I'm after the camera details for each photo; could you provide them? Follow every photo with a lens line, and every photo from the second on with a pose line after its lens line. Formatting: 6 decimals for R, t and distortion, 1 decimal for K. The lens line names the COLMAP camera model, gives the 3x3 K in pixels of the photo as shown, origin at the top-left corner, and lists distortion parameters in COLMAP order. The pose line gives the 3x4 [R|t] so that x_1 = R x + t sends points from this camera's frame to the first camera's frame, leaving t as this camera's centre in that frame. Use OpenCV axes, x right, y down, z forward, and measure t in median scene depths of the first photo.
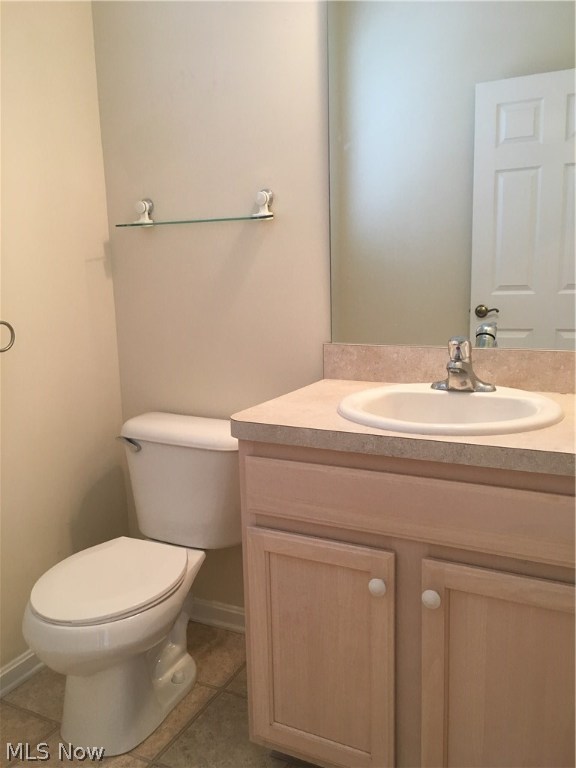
lens RADIAL K [[654.9, 0, 287.8], [0, 654.9, 382.2], [0, 0, 1]] dist [0.070190, -0.024827]
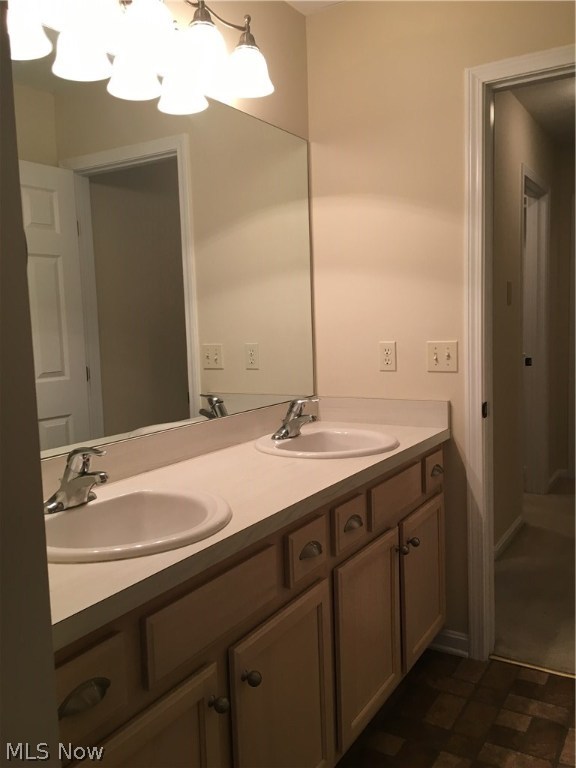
lens RADIAL K [[654.9, 0, 288.5], [0, 654.9, 386.0], [0, 0, 1]] dist [0.070190, -0.024827]
pose [[0.066922, -0.064477, 0.995673, -0.596045], [0.206292, 0.977242, 0.049418, -0.104017], [-0.976199, 0.202092, 0.078700, 0.598672]]
